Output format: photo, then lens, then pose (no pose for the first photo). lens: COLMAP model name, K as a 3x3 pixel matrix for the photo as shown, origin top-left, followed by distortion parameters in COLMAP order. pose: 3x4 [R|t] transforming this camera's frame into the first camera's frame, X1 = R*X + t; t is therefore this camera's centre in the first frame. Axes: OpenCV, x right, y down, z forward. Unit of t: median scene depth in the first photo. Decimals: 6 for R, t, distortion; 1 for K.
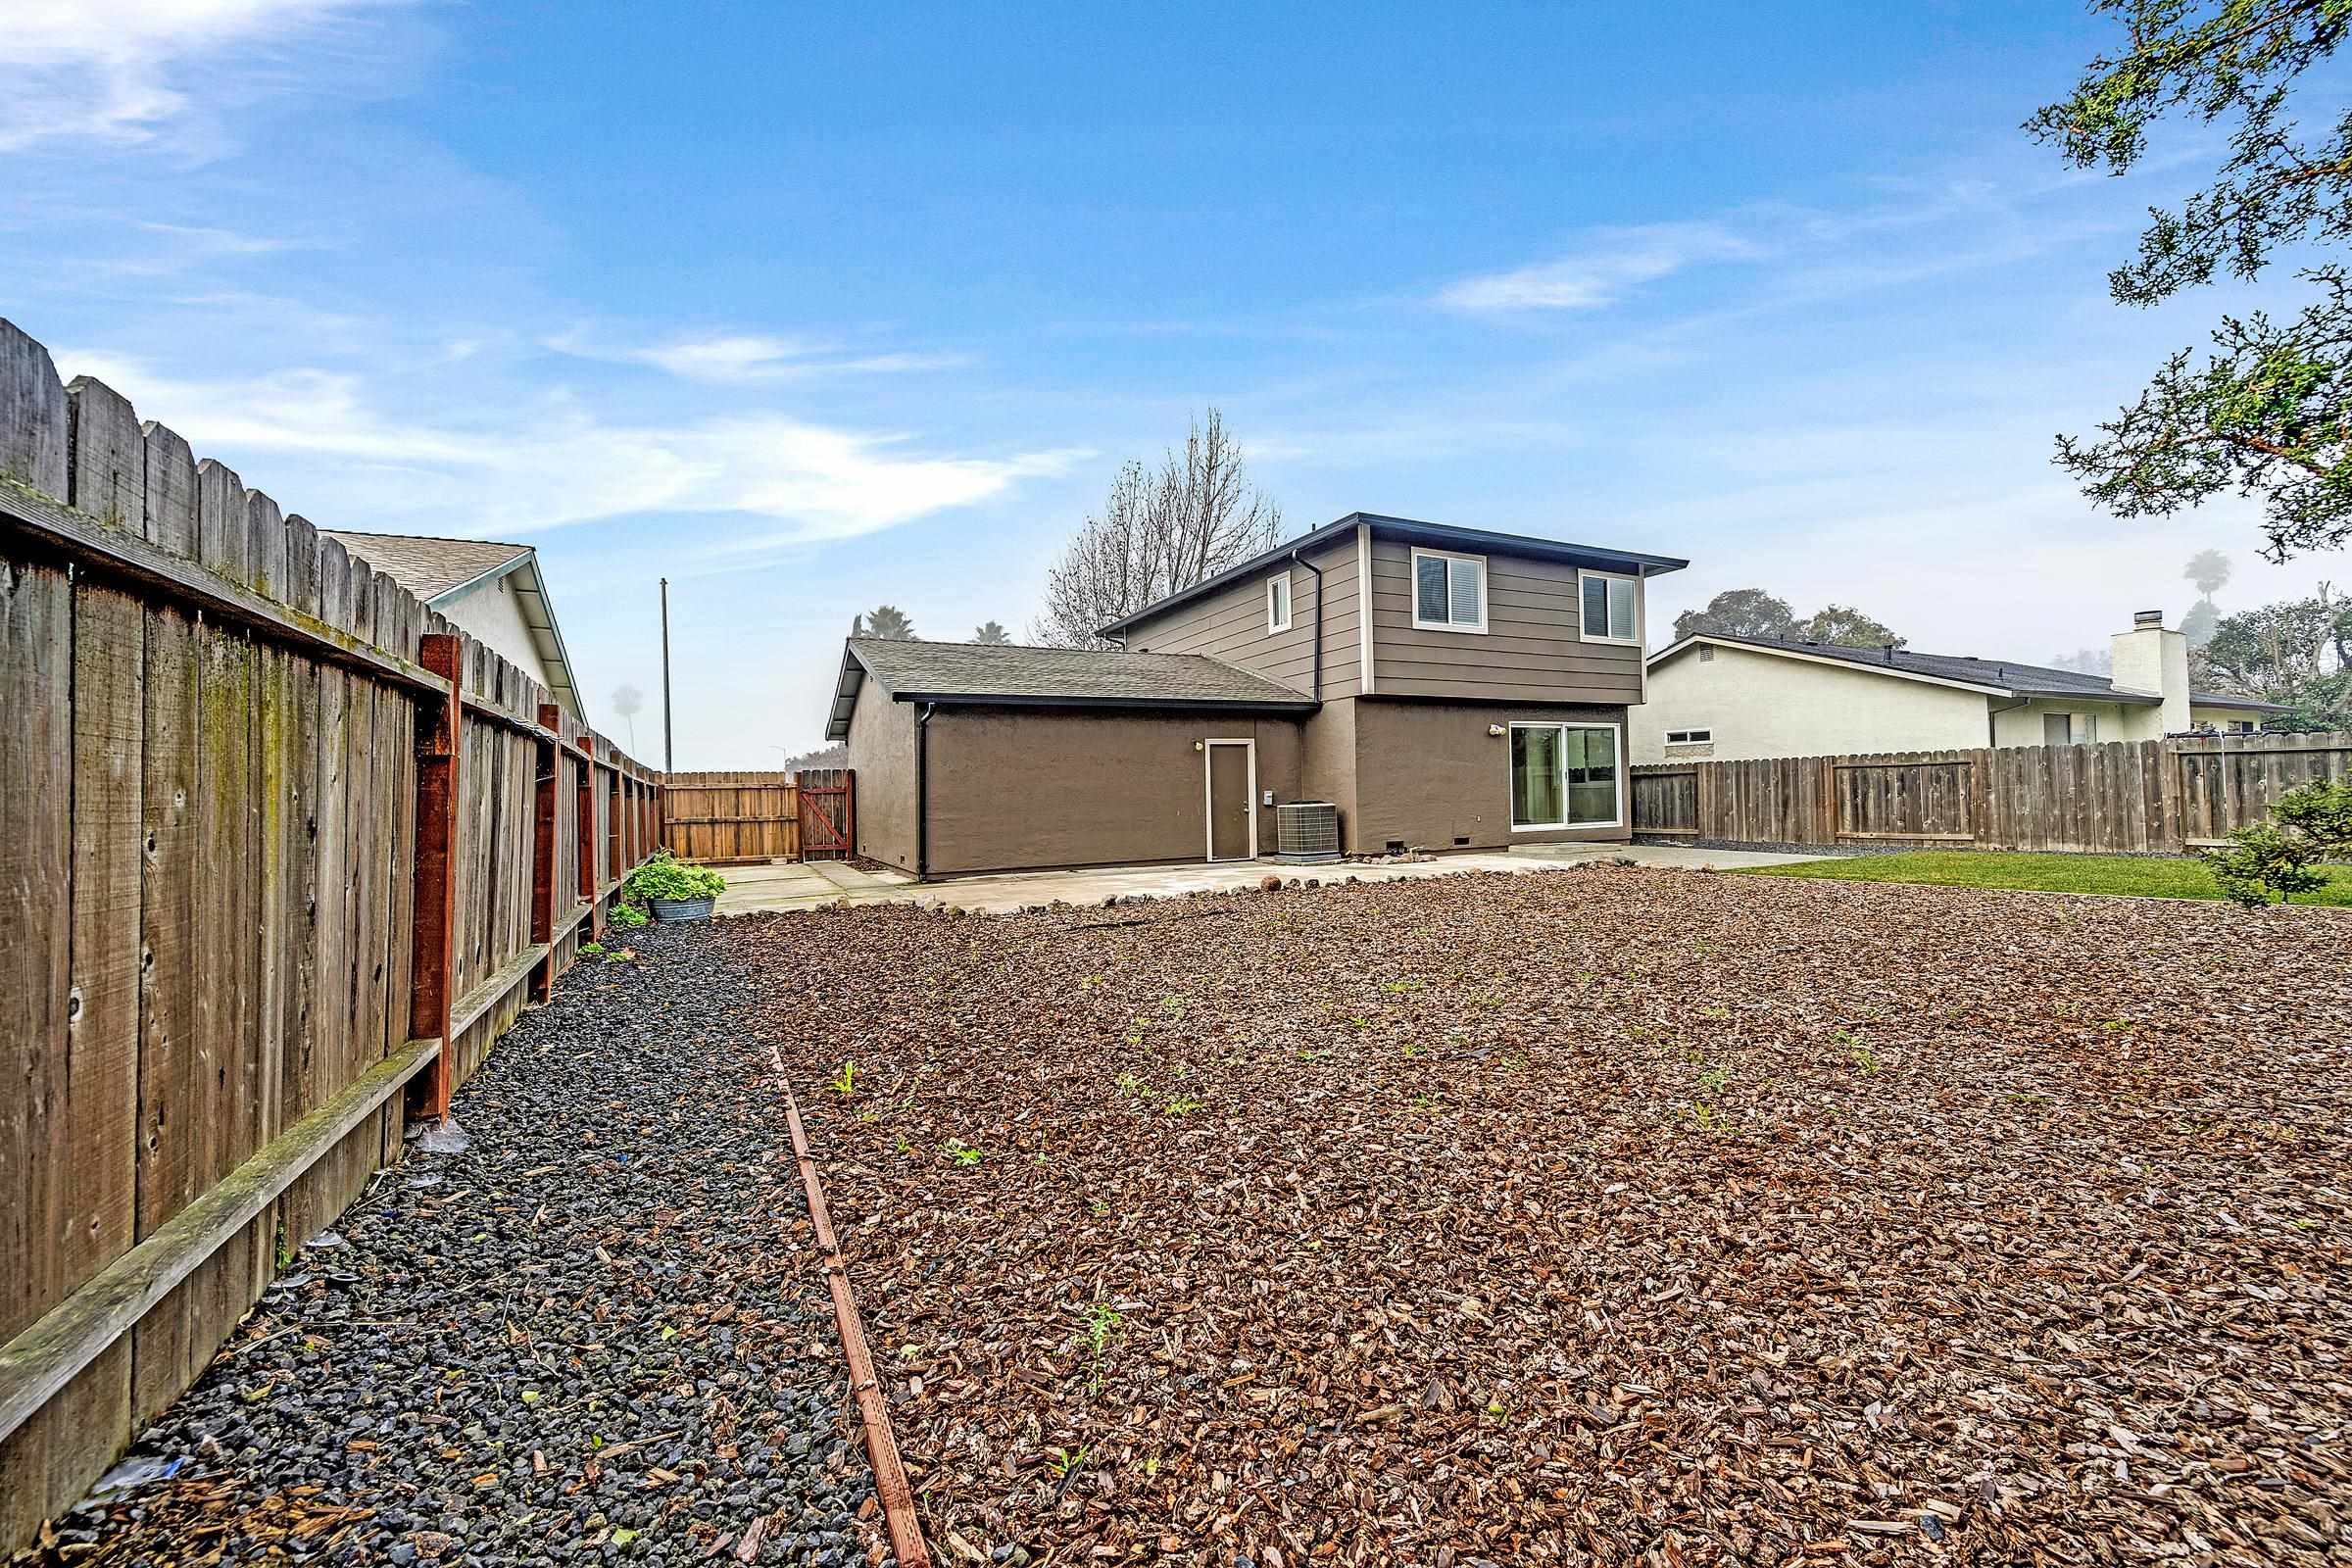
lens RADIAL K [[928.3, 0, 1173.7], [0, 928.3, 785.1], [0, 0, 1]] dist [-0.005554, 0.000918]
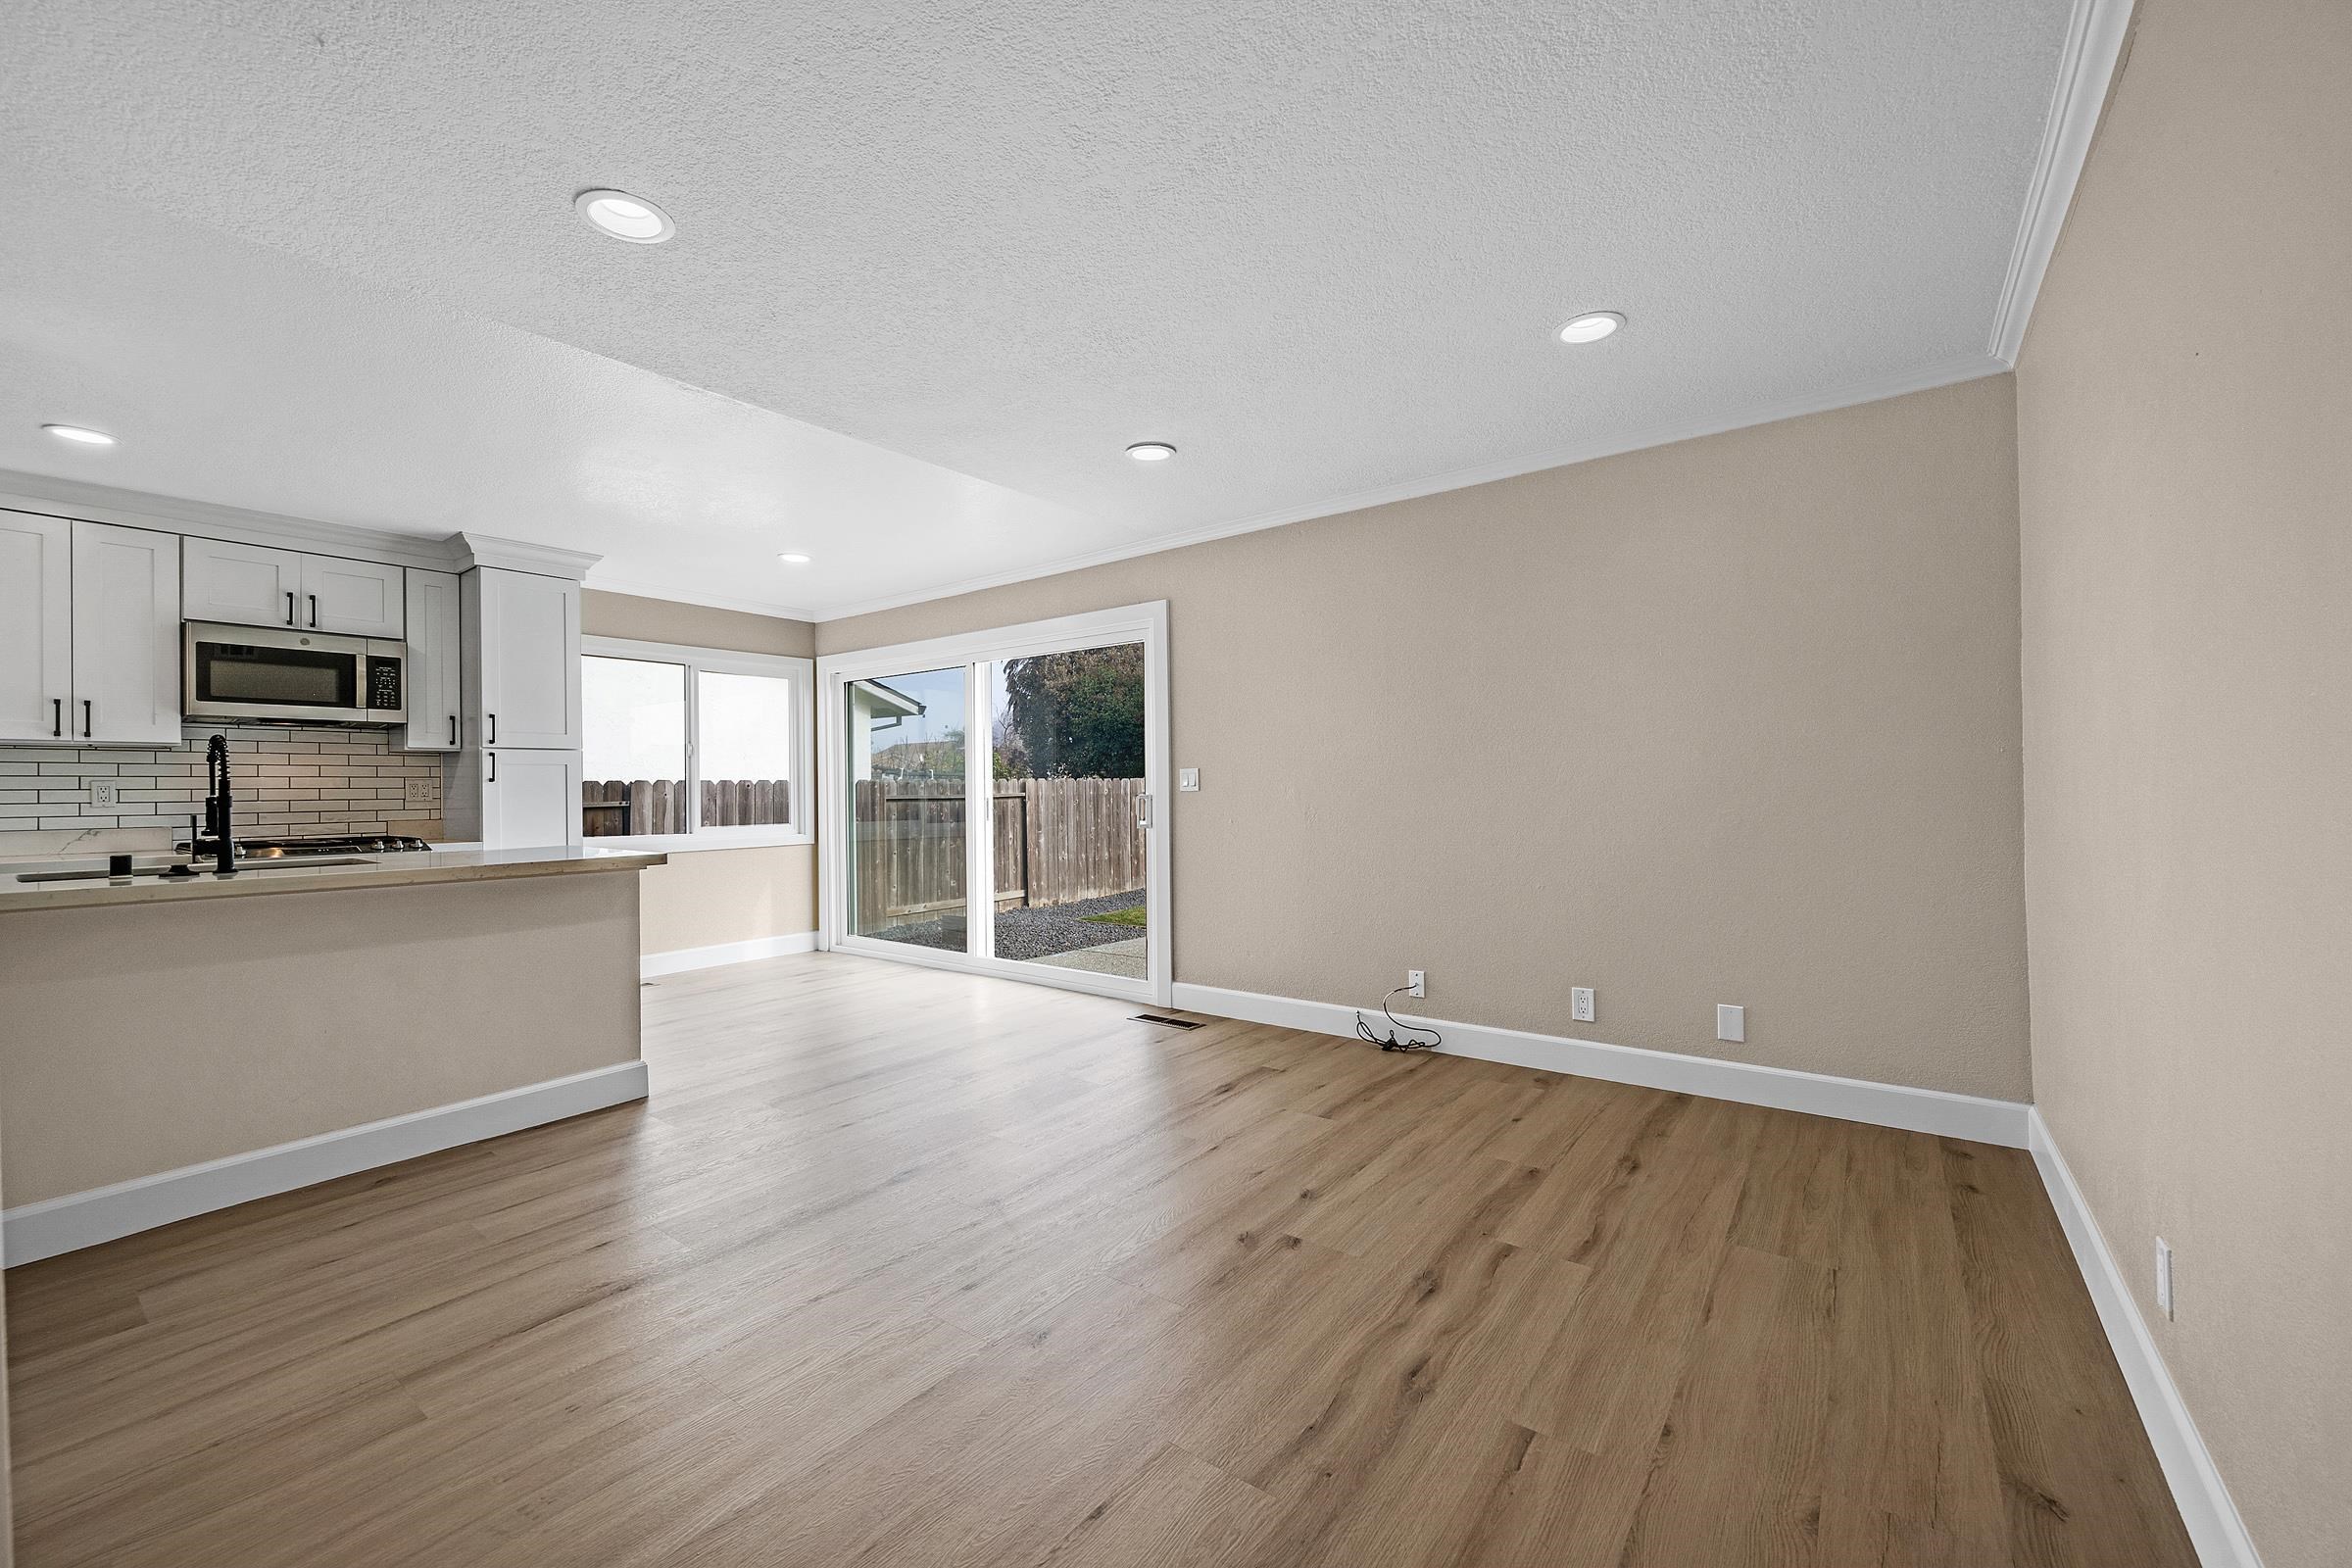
lens RADIAL K [[928.3, 0, 1182.3], [0, 928.3, 788.5], [0, 0, 1]] dist [-0.005554, 0.000918]
pose [[-0.438582, 0.029015, 0.898223, 0.102478], [0.011701, 0.999578, -0.026576, -0.008963], [-0.898615, -0.001146, -0.438736, 1.182707]]
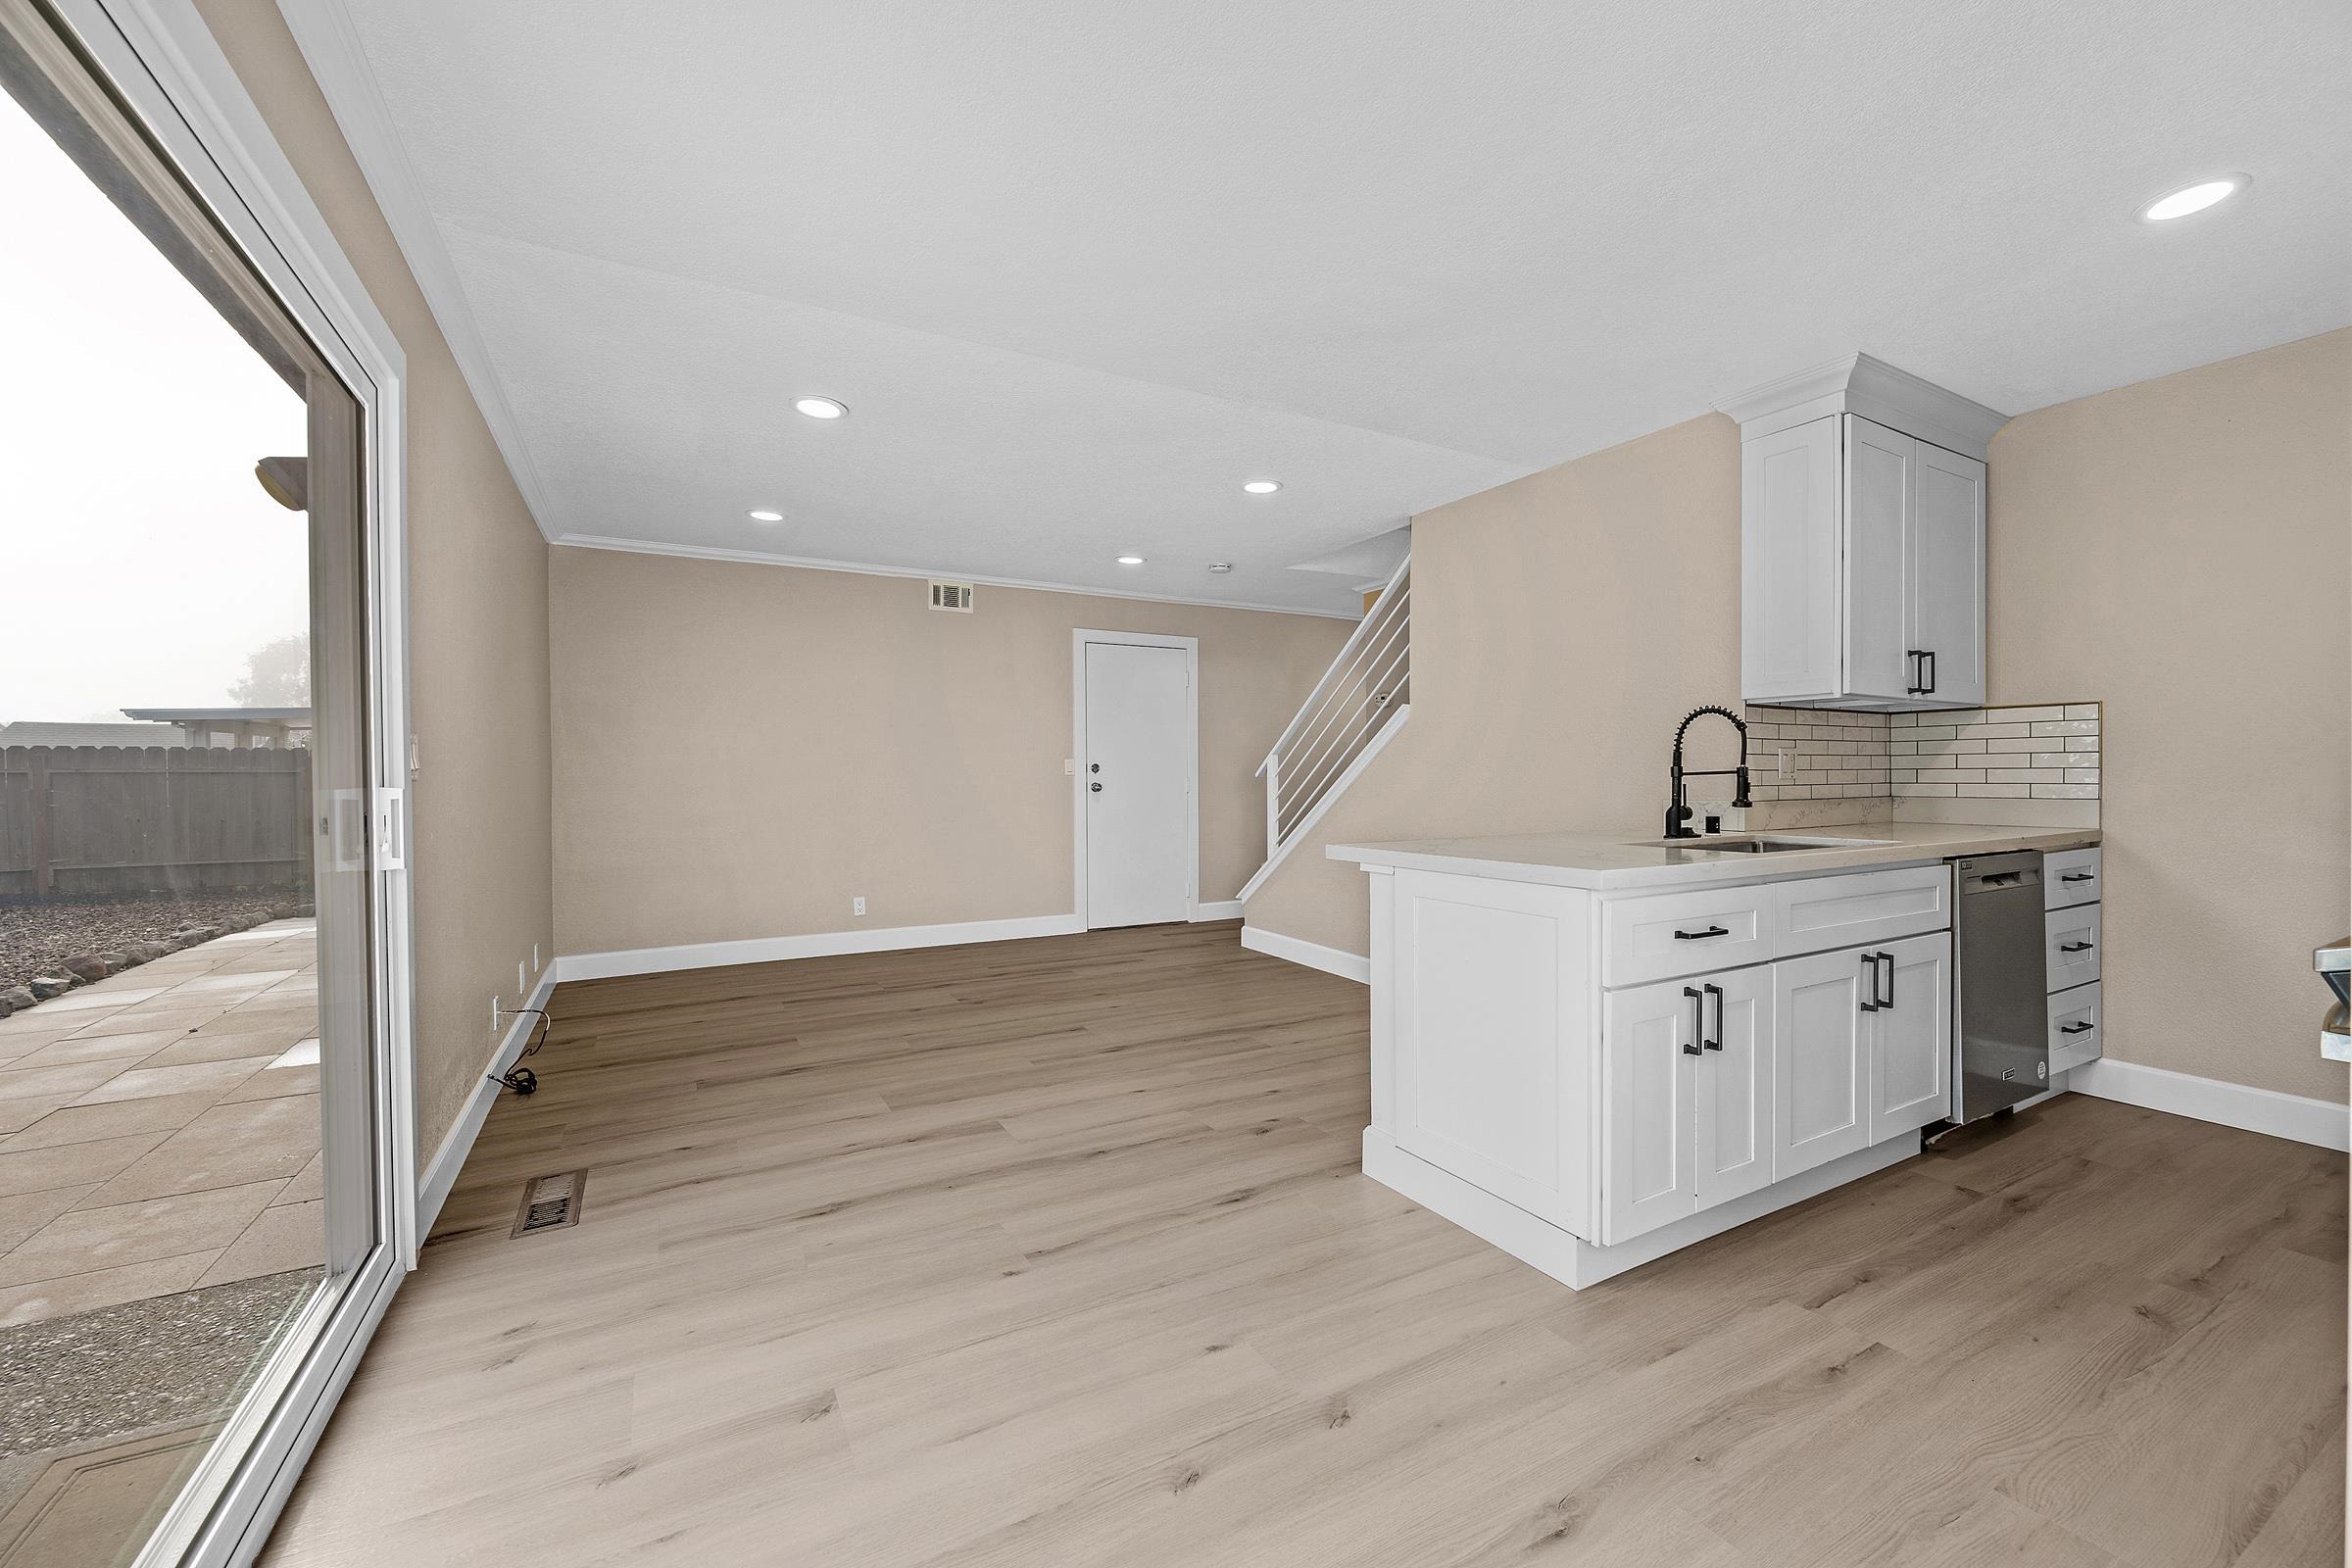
lens RADIAL K [[928.3, 0, 1176.6], [0, 928.3, 780.3], [0, 0, 1]] dist [-0.005554, 0.000918]
pose [[0.034277, 0.030173, -0.998957, 0.512478], [0.014690, 0.999421, 0.030691, -0.018427], [0.999304, -0.015727, 0.033814, 1.162743]]
